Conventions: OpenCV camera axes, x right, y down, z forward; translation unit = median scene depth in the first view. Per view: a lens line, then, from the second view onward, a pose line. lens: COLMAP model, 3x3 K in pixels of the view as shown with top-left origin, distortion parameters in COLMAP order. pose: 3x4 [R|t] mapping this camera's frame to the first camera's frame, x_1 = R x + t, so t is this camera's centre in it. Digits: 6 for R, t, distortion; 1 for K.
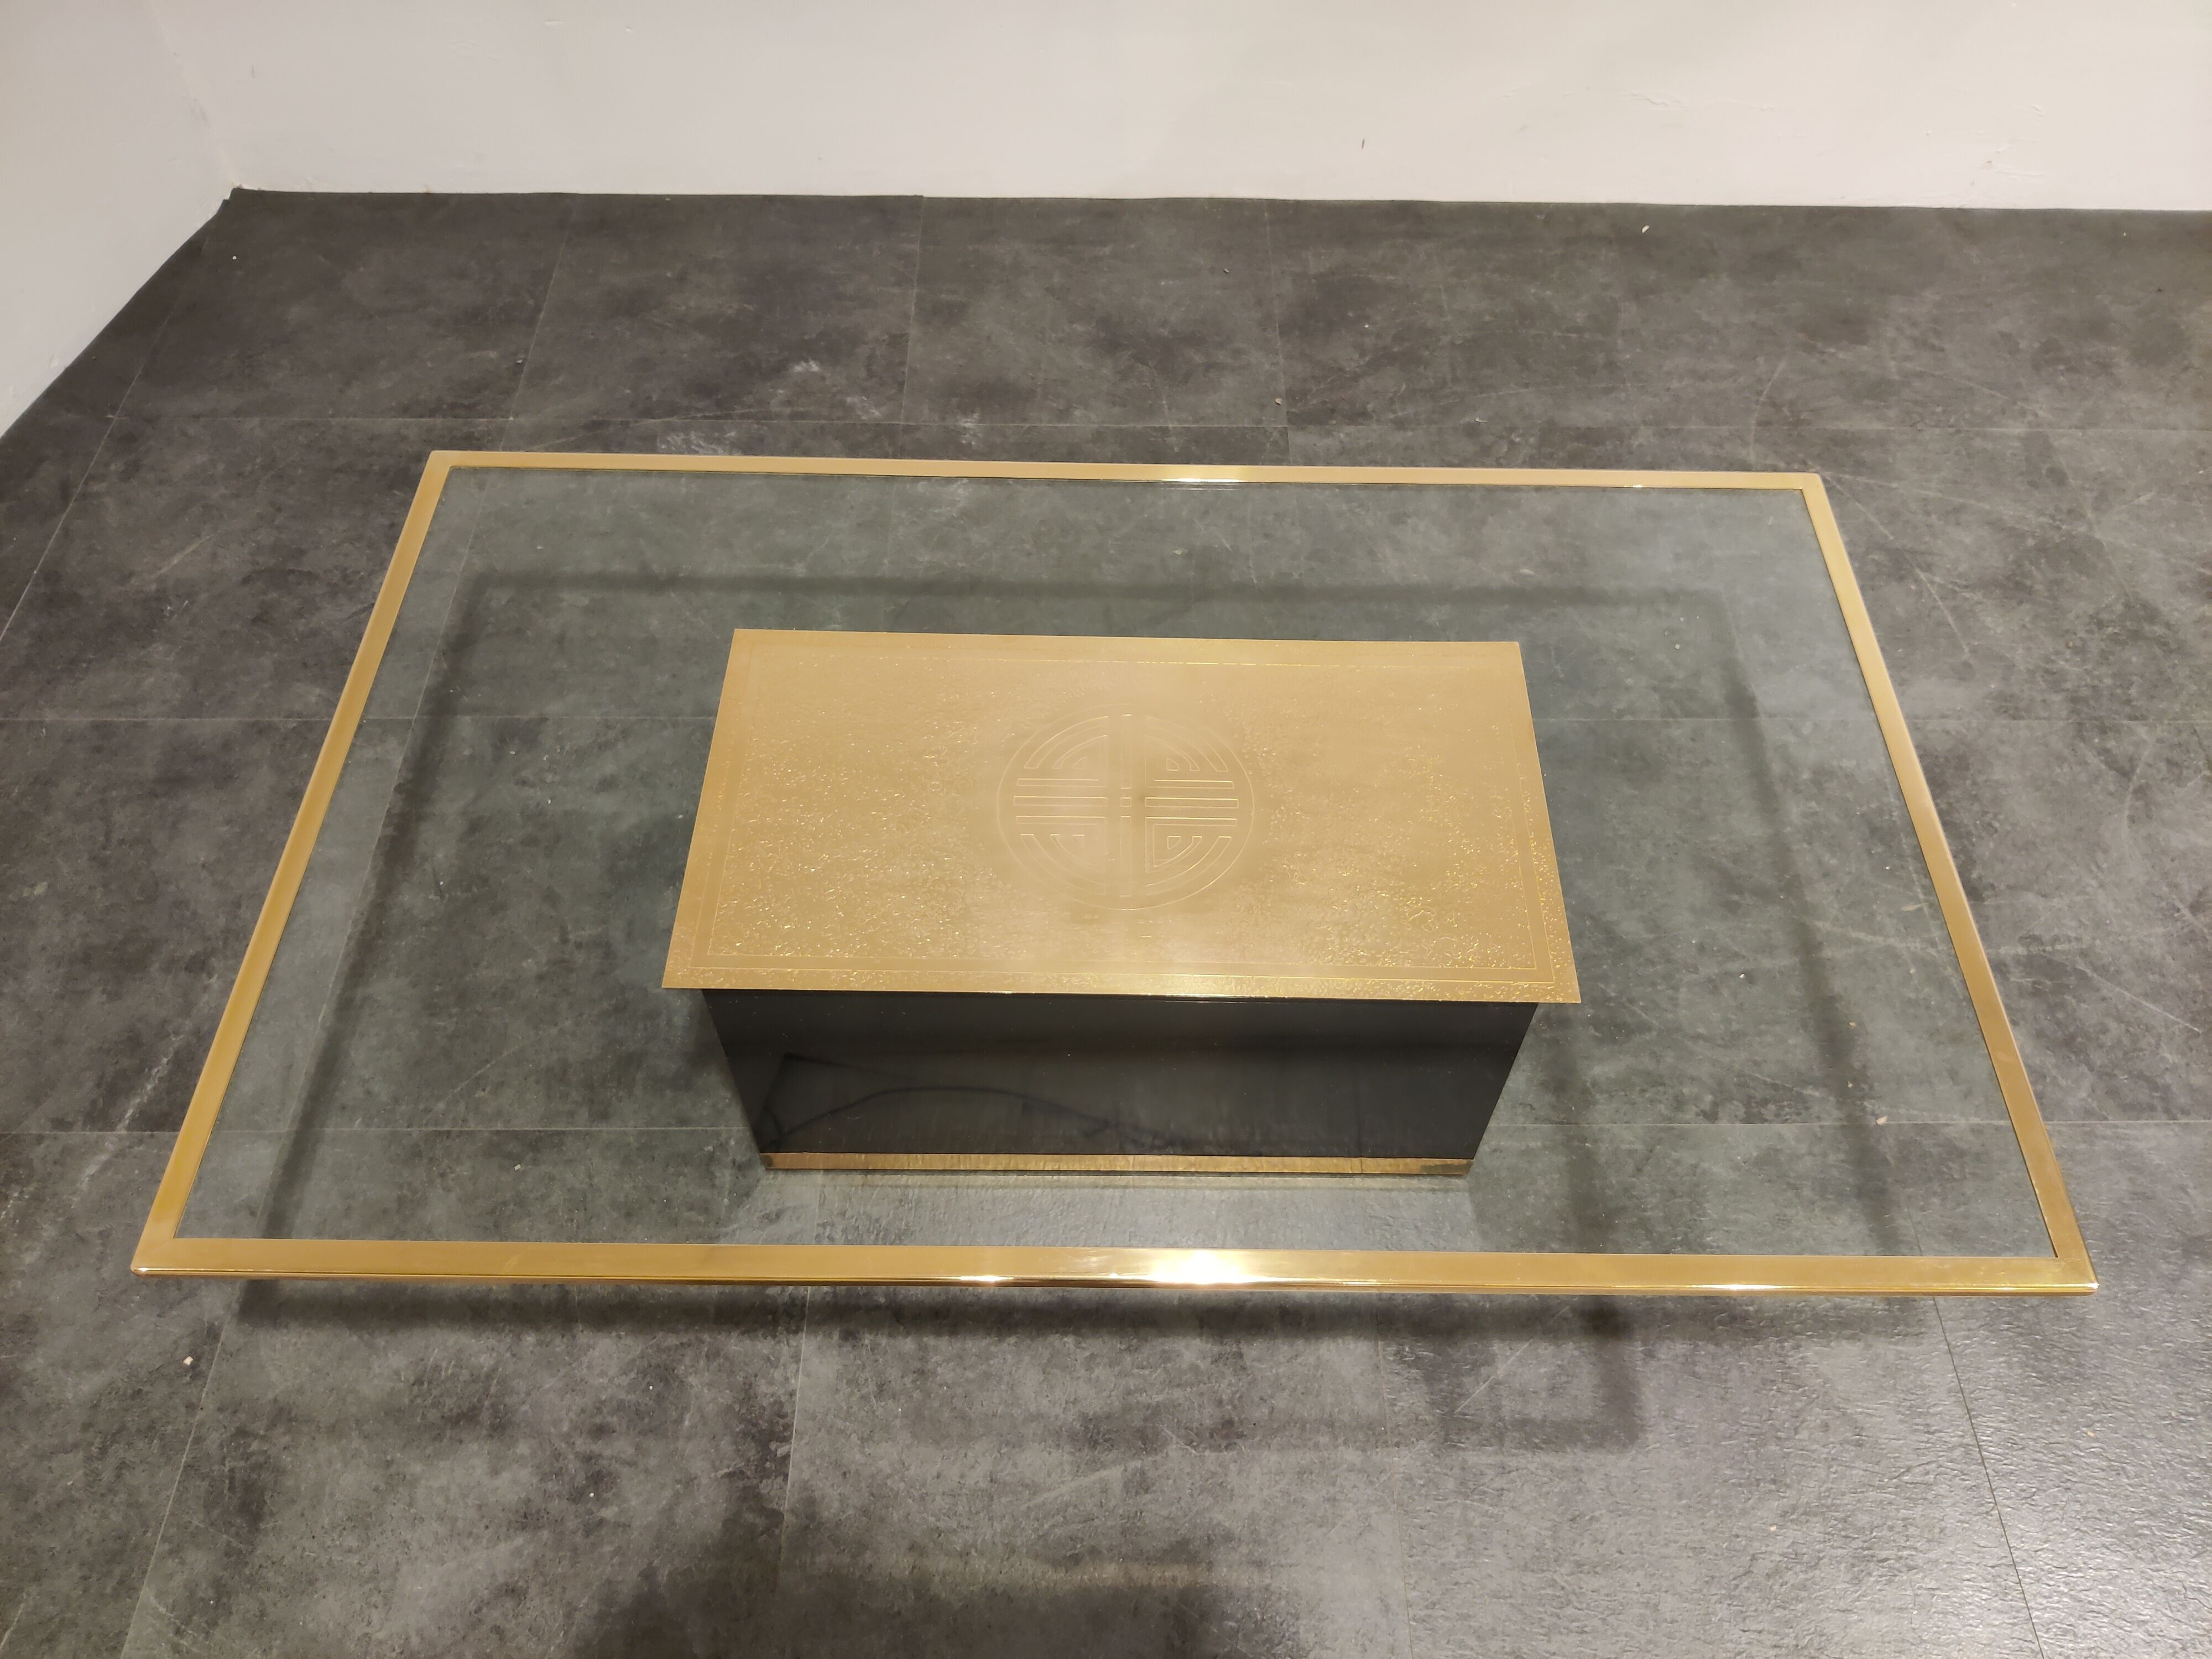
lens RADIAL K [[1681.9, 0, 1103.4], [0, 1681.9, 819.4], [0, 0, 1]] dist [-0.015039, 0.000364]
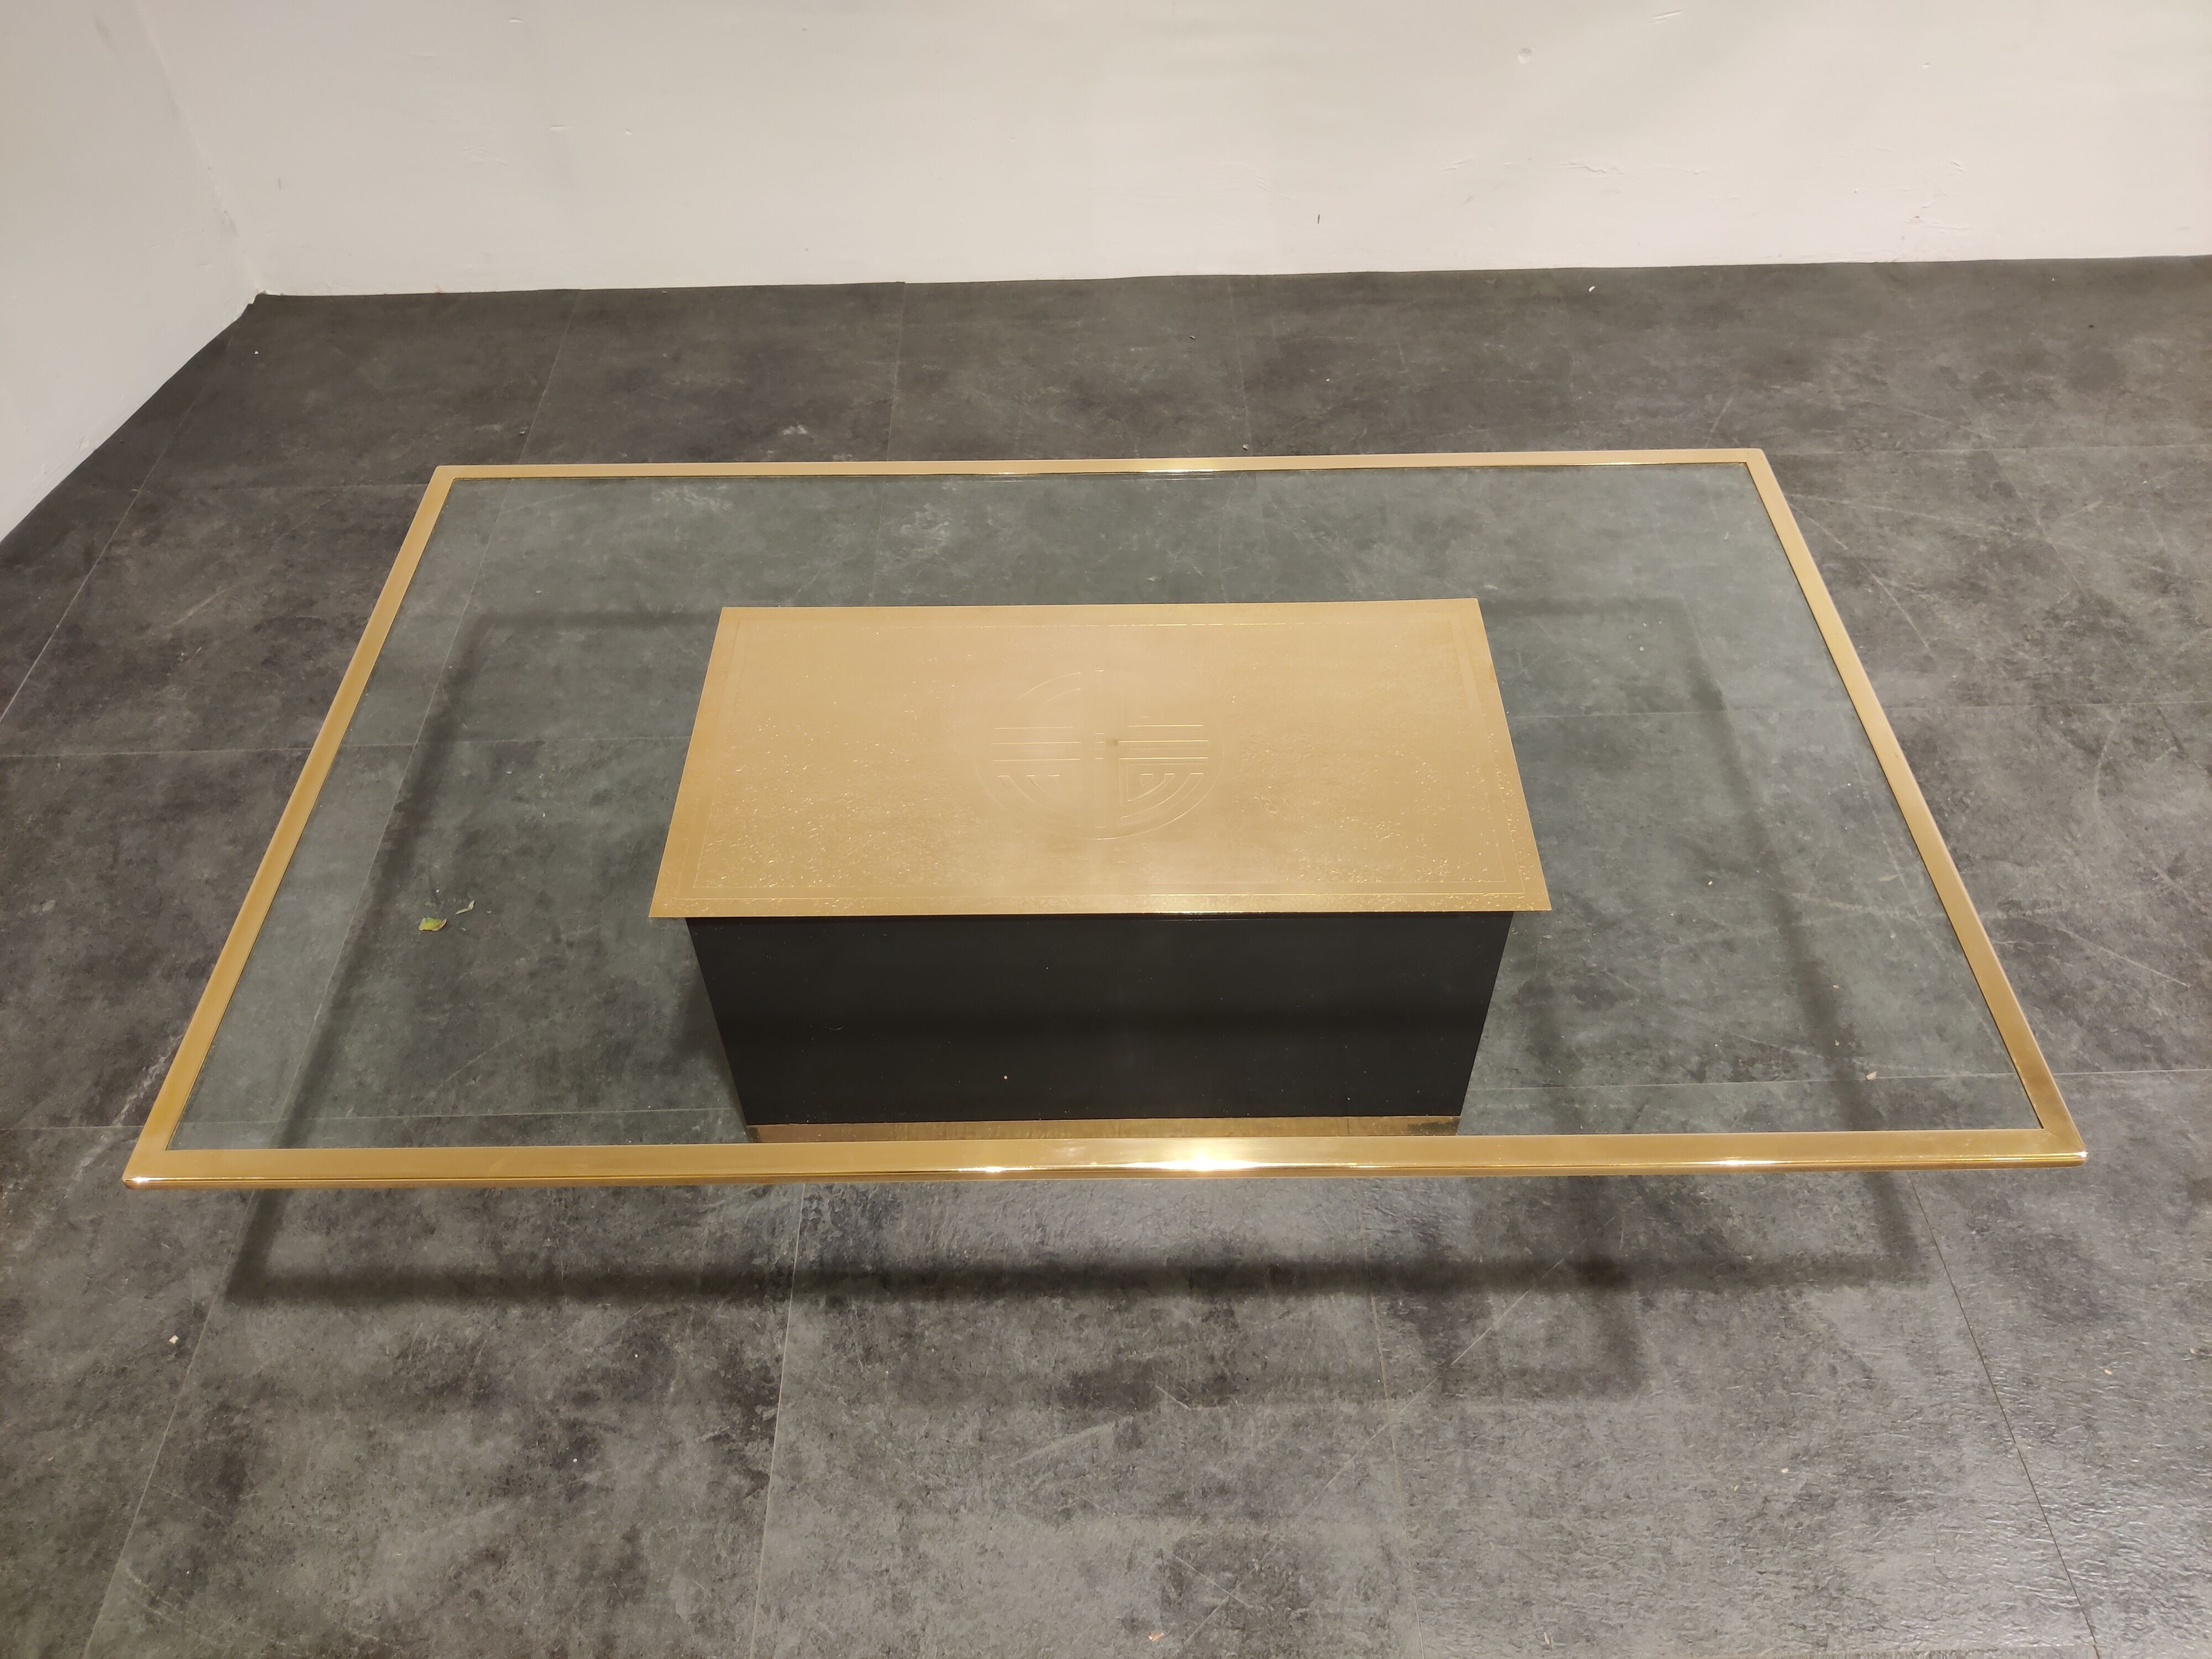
lens RADIAL K [[1681.9, 0, 1069.8], [0, 1681.9, 793.5], [0, 0, 1]] dist [-0.015039, 0.000364]
pose [[0.999552, -0.024921, -0.016592, 0.009868], [0.022755, 0.992525, -0.119902, 0.121989], [0.019456, 0.119470, 0.992647, -0.015913]]
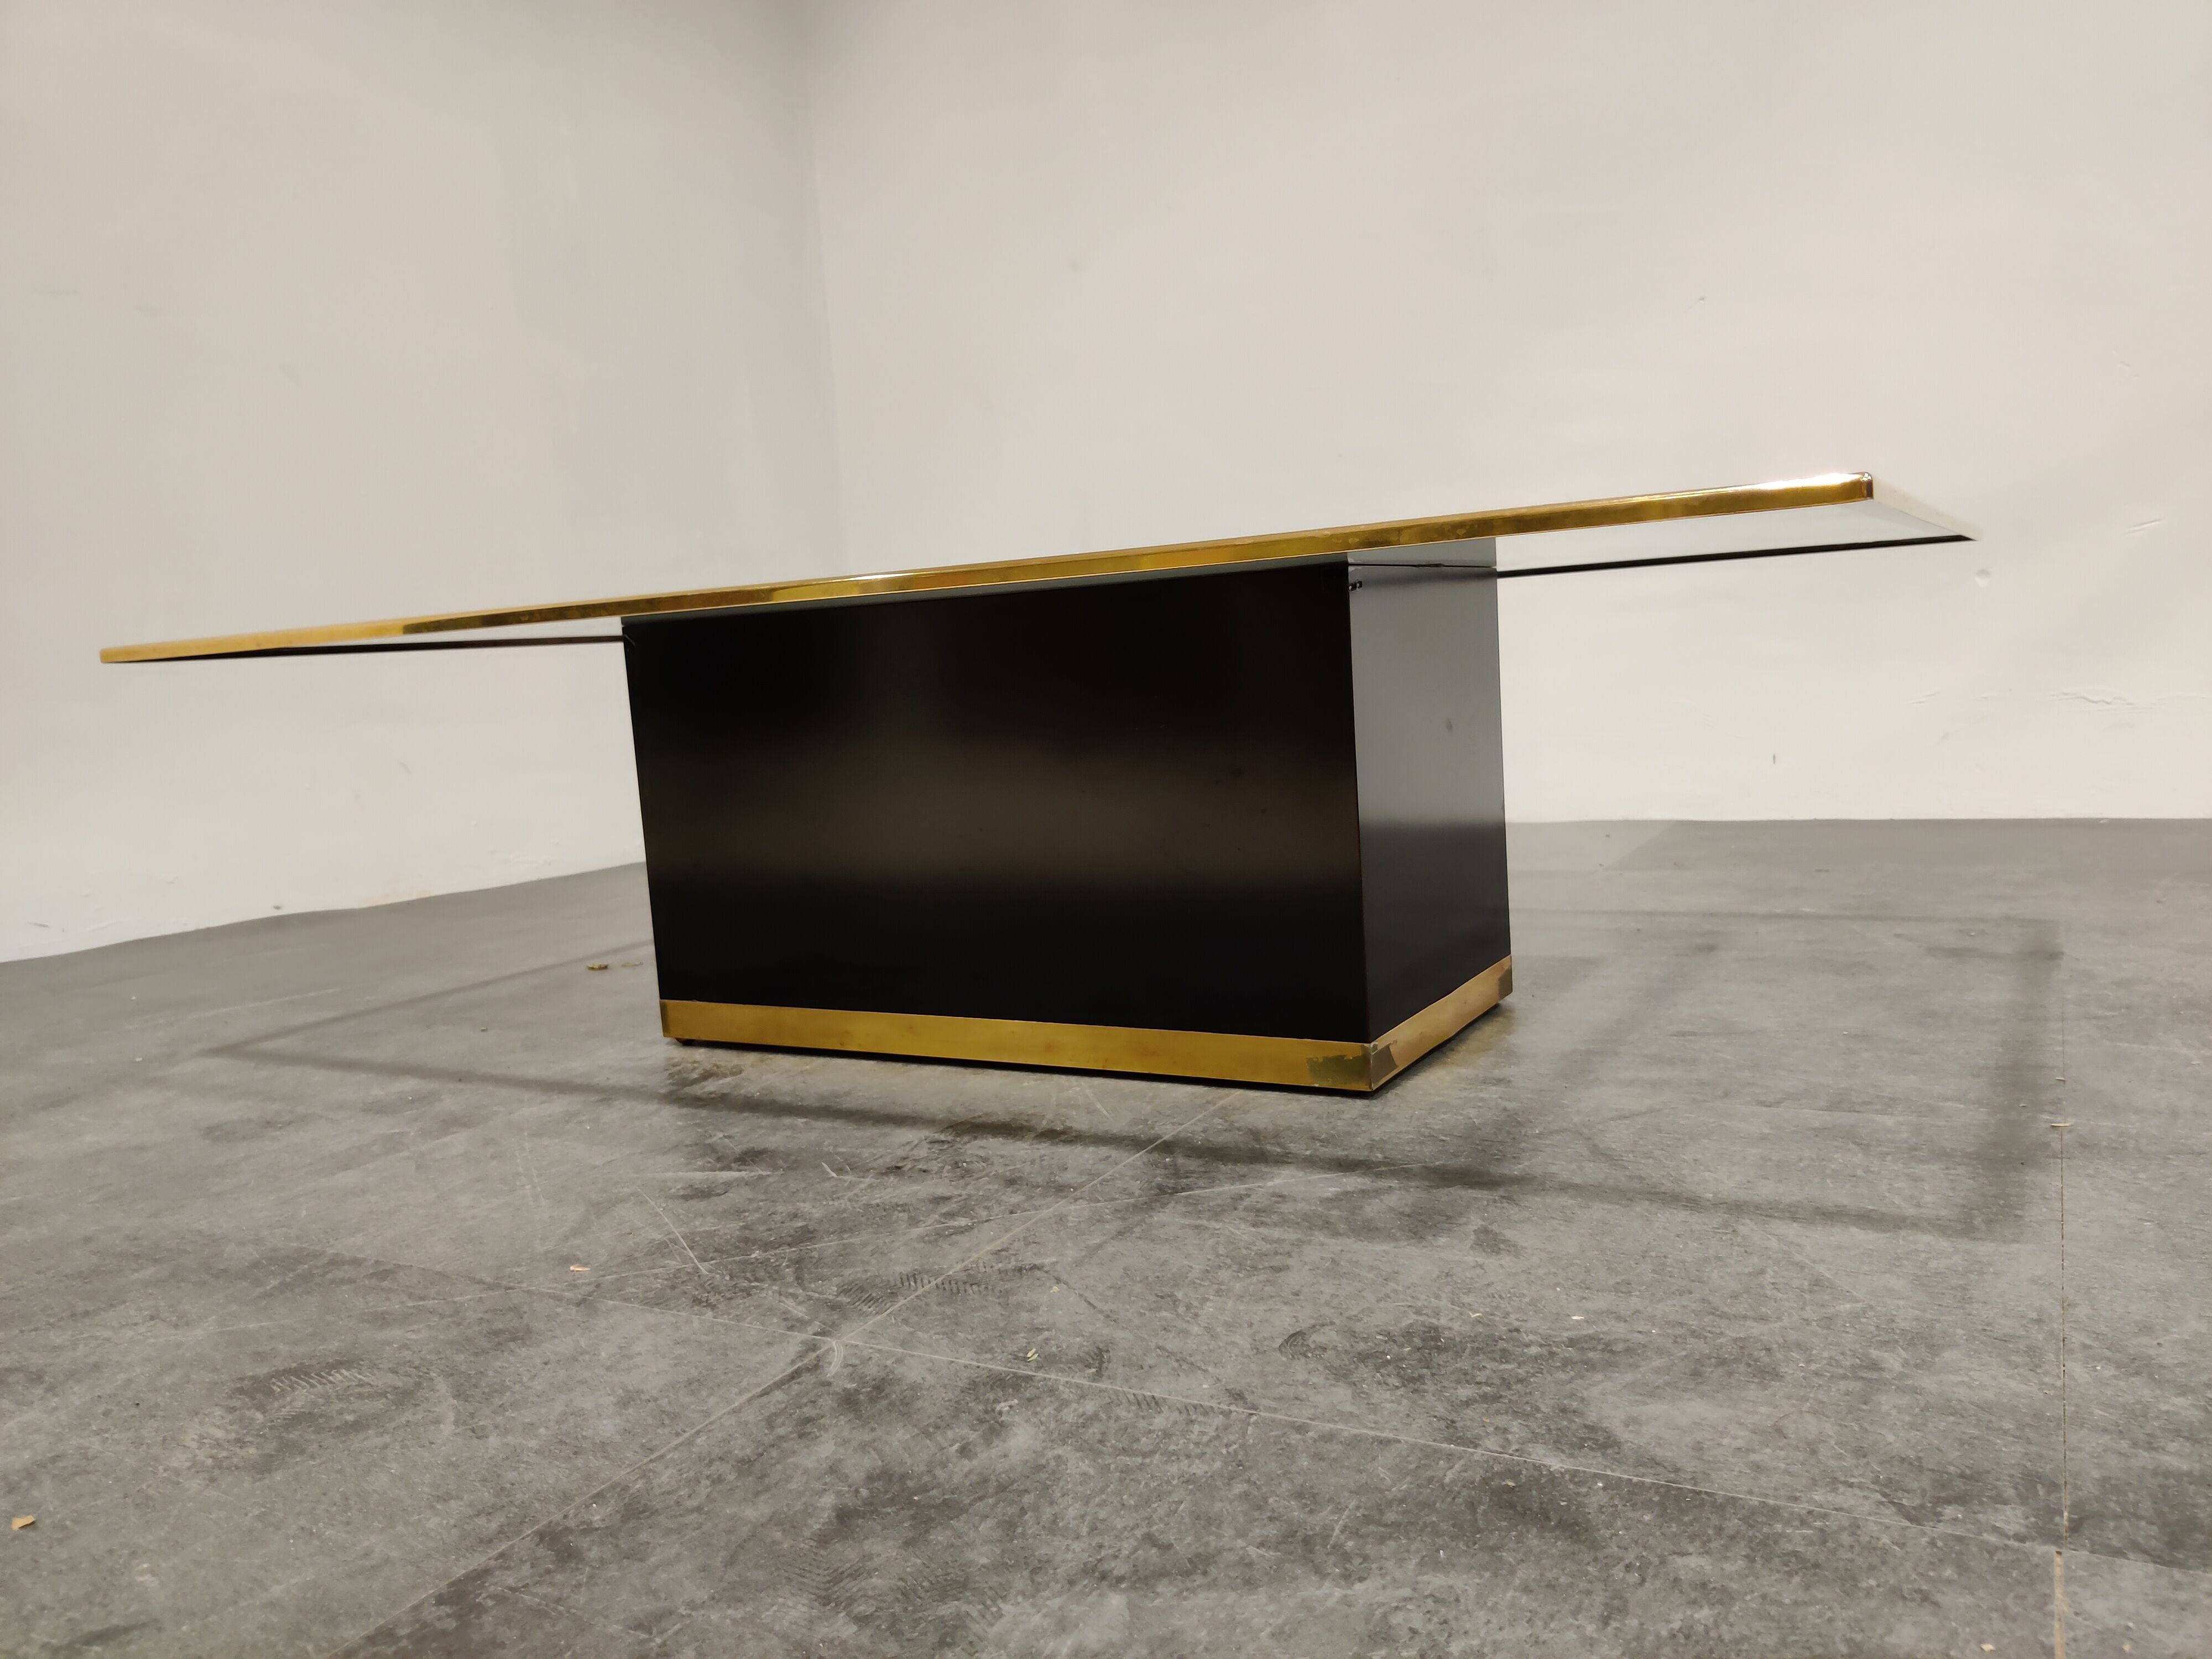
lens RADIAL K [[1681.9, 0, 1114.7], [0, 1681.9, 836.8], [0, 0, 1]] dist [-0.015039, 0.000364]
pose [[0.870105, -0.002616, -0.492859, 0.466754], [-0.353390, 0.693742, -0.627565, 0.616517], [0.343559, 0.720219, 0.602704, 0.437300]]
